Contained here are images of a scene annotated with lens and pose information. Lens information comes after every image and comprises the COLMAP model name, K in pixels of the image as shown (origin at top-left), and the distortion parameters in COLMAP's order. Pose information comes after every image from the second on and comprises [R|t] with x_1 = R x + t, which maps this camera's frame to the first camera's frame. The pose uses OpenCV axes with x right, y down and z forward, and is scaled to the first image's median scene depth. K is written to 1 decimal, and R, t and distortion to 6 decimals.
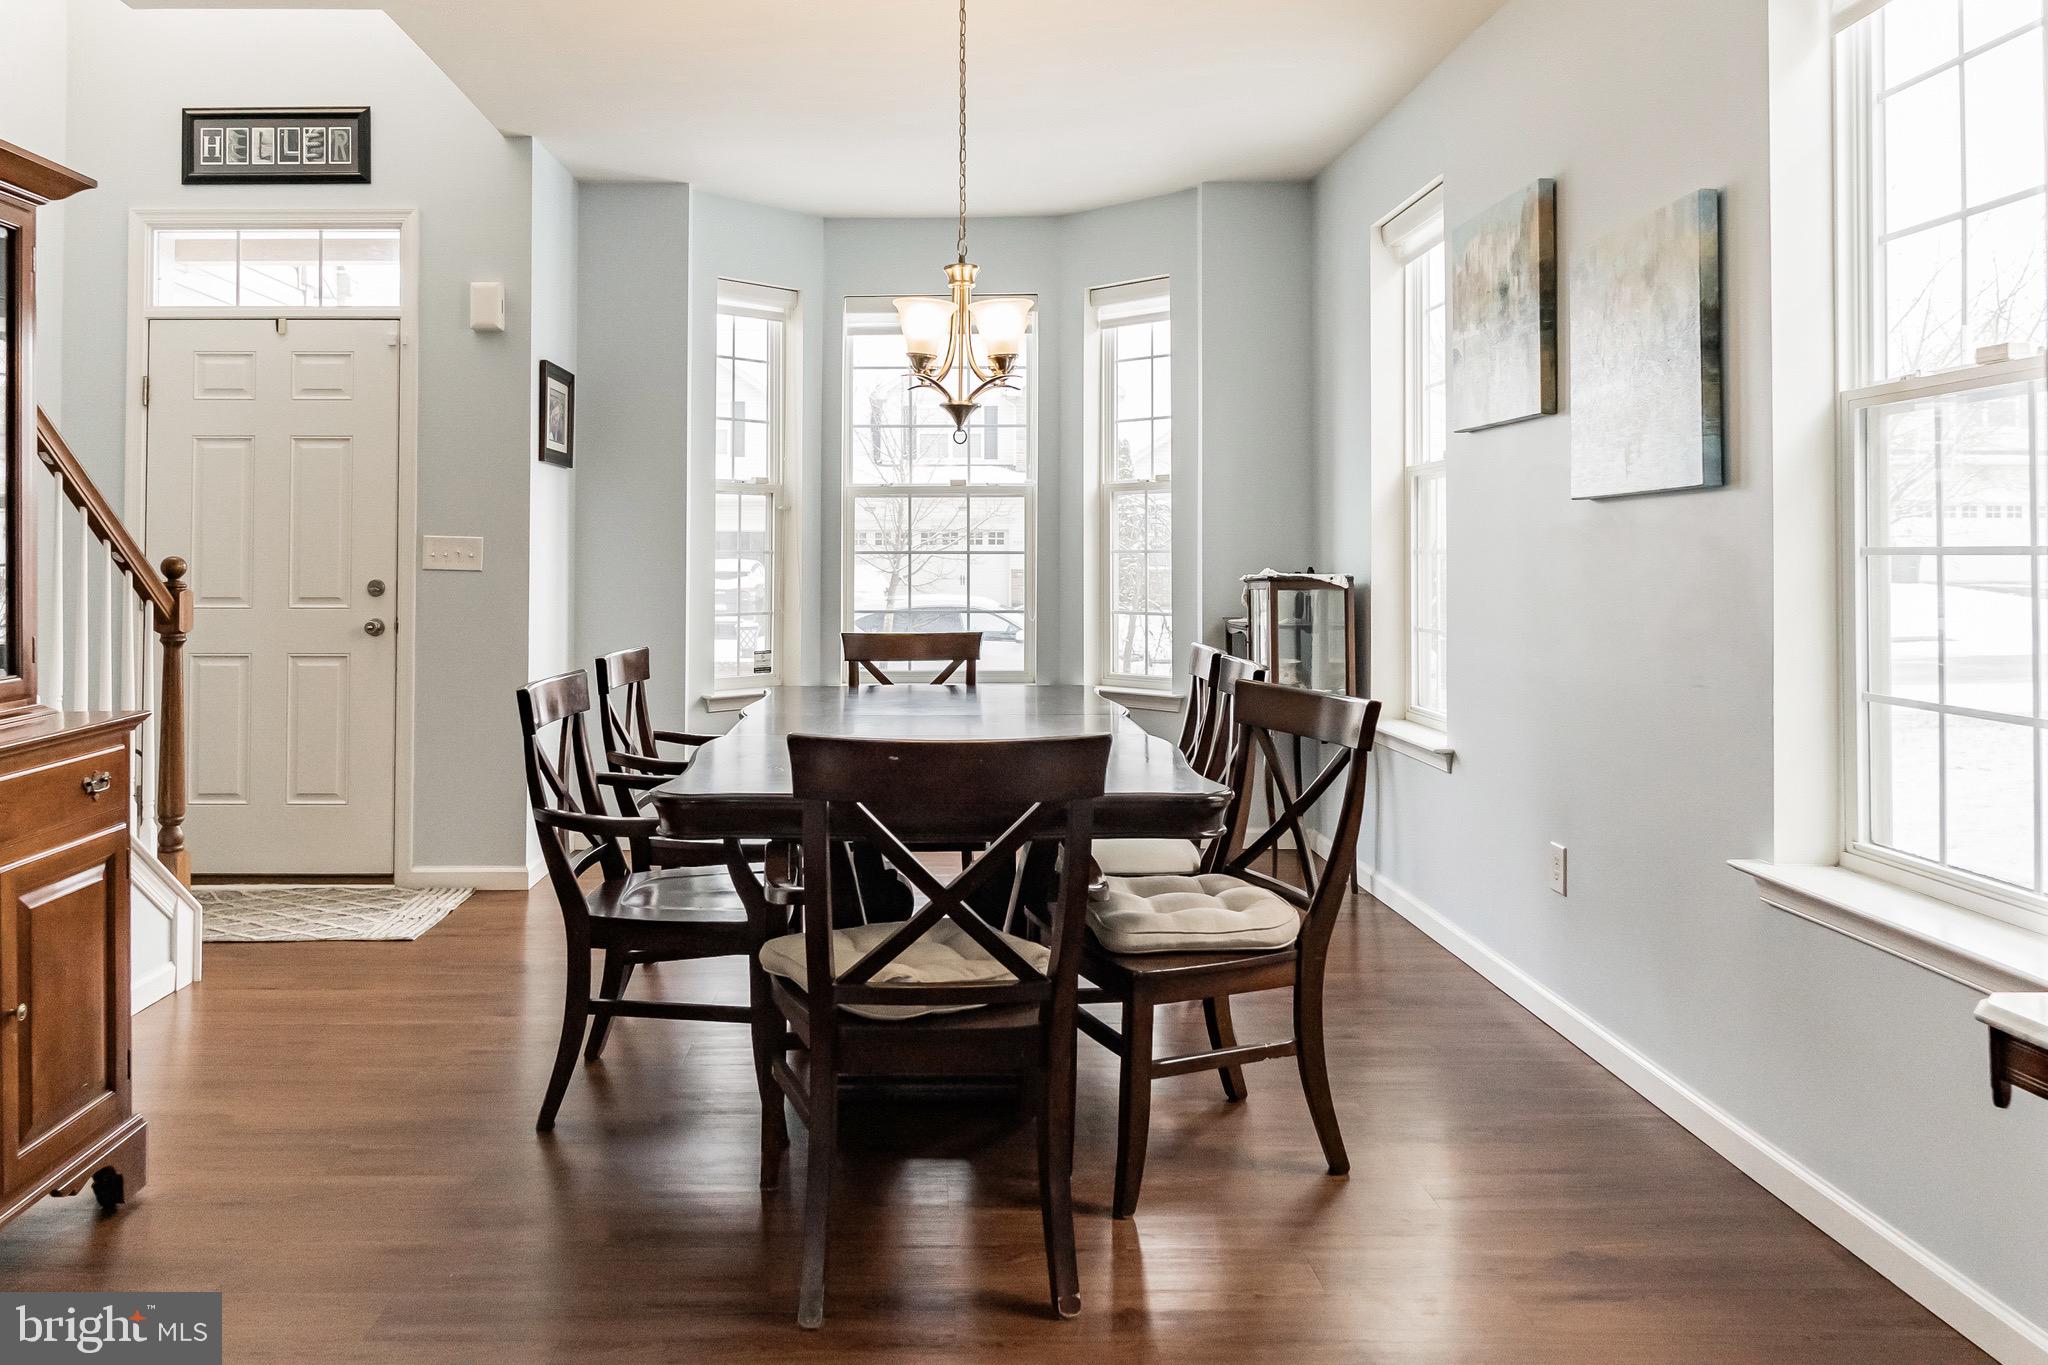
lens RADIAL K [[1494.8, 0, 1026.3], [0, 1494.8, 570.3], [0, 0, 1]] dist [-0.003904, -0.001748]
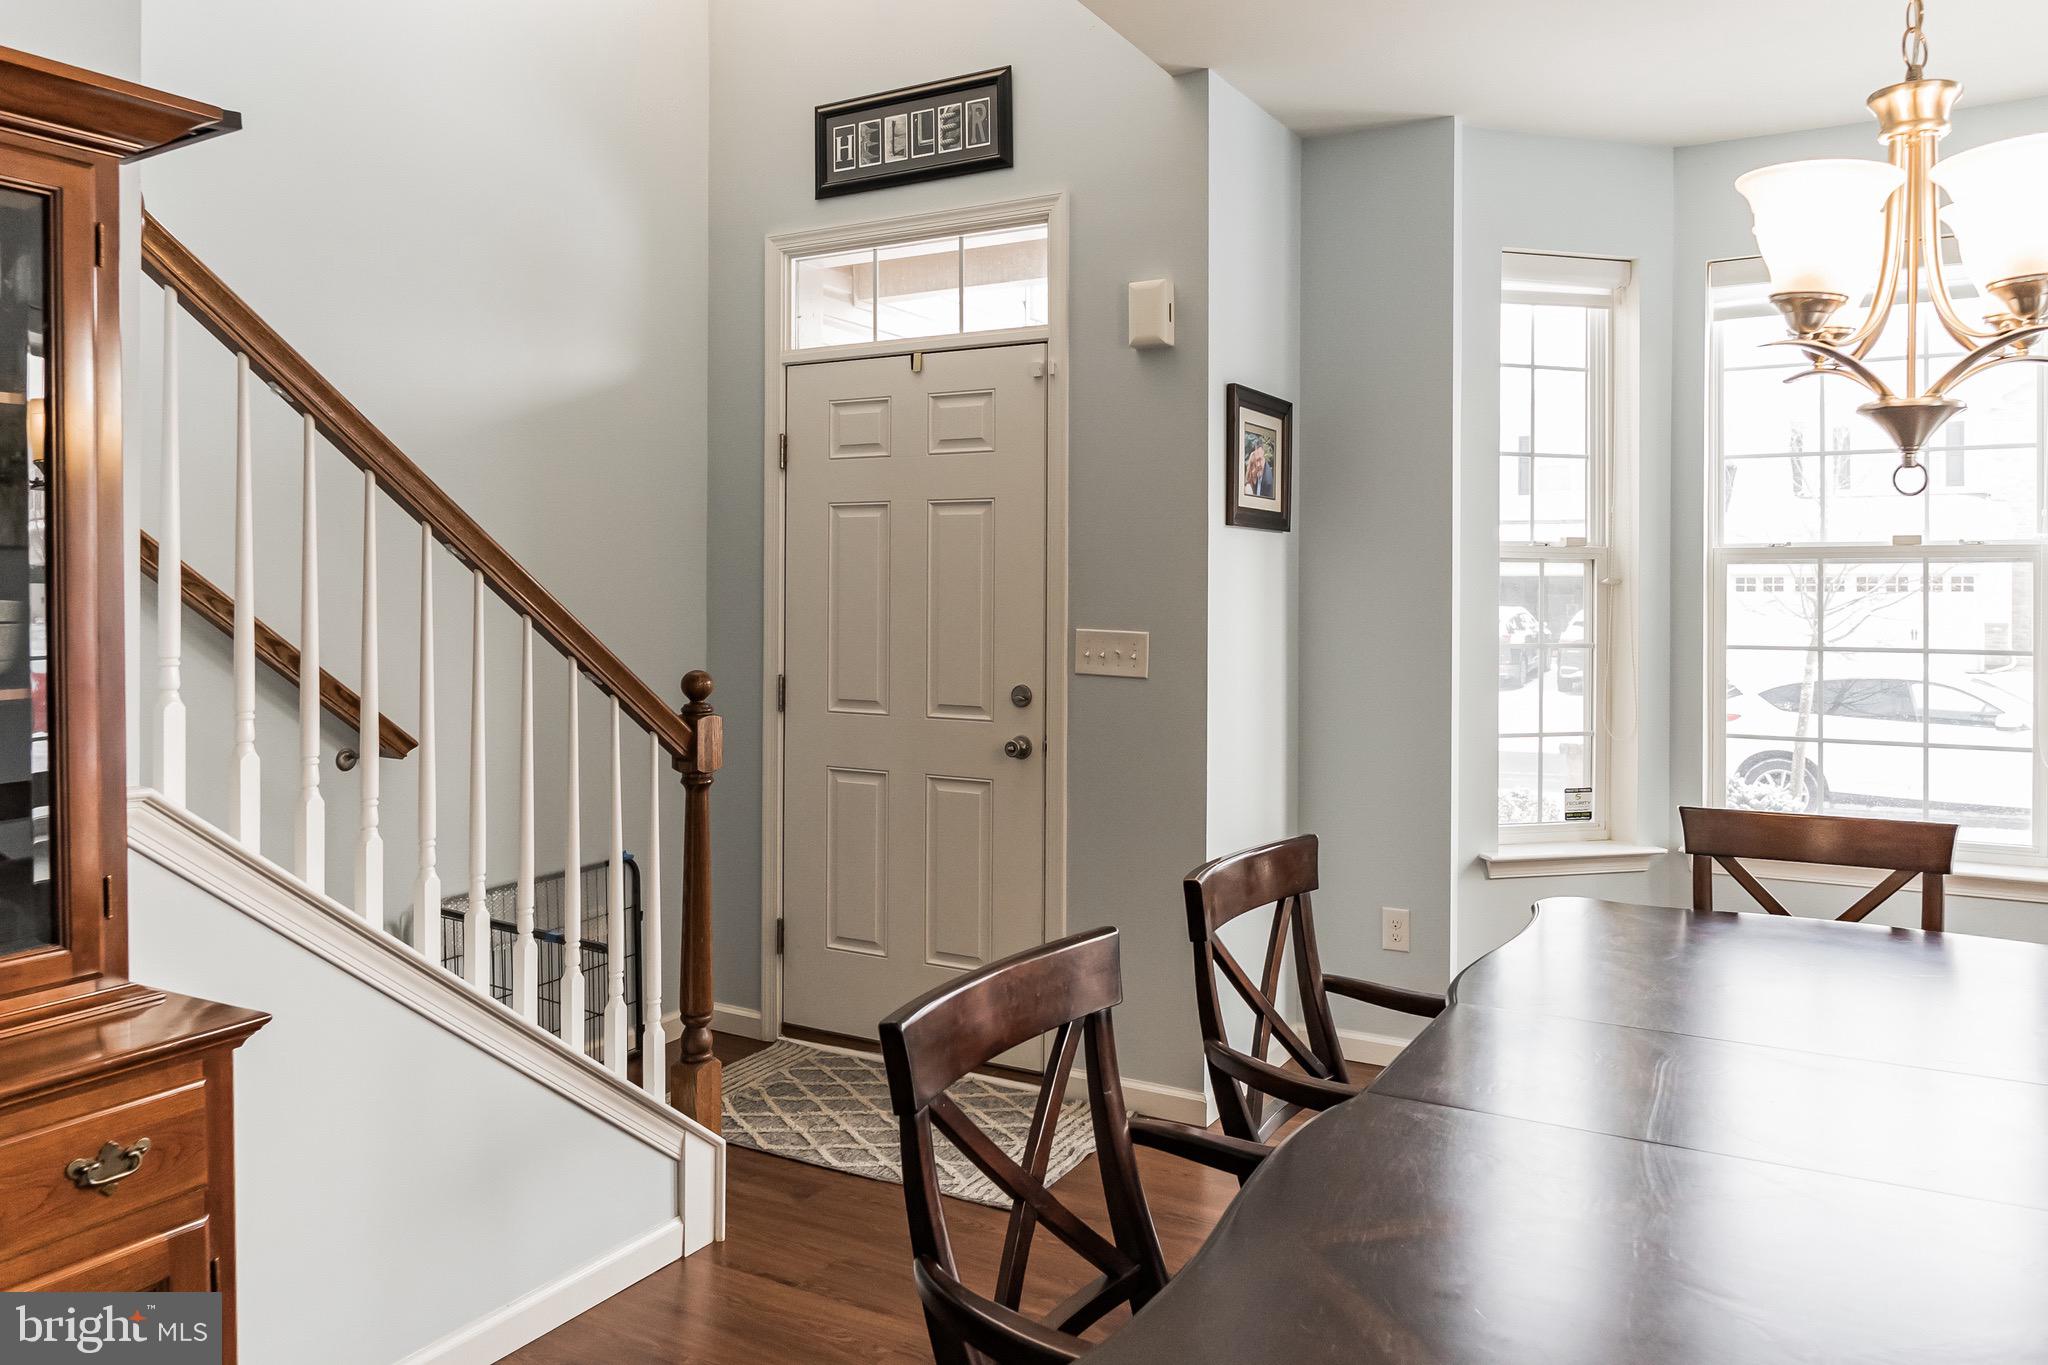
lens RADIAL K [[1494.8, 0, 1026.3], [0, 1494.8, 570.3], [0, 0, 1]] dist [-0.003904, -0.001748]
pose [[0.836992, 0.000061, -0.547215, -0.016333], [-0.013921, 0.999679, -0.021182, -0.037420], [0.547038, 0.025348, 0.836724, 0.372371]]
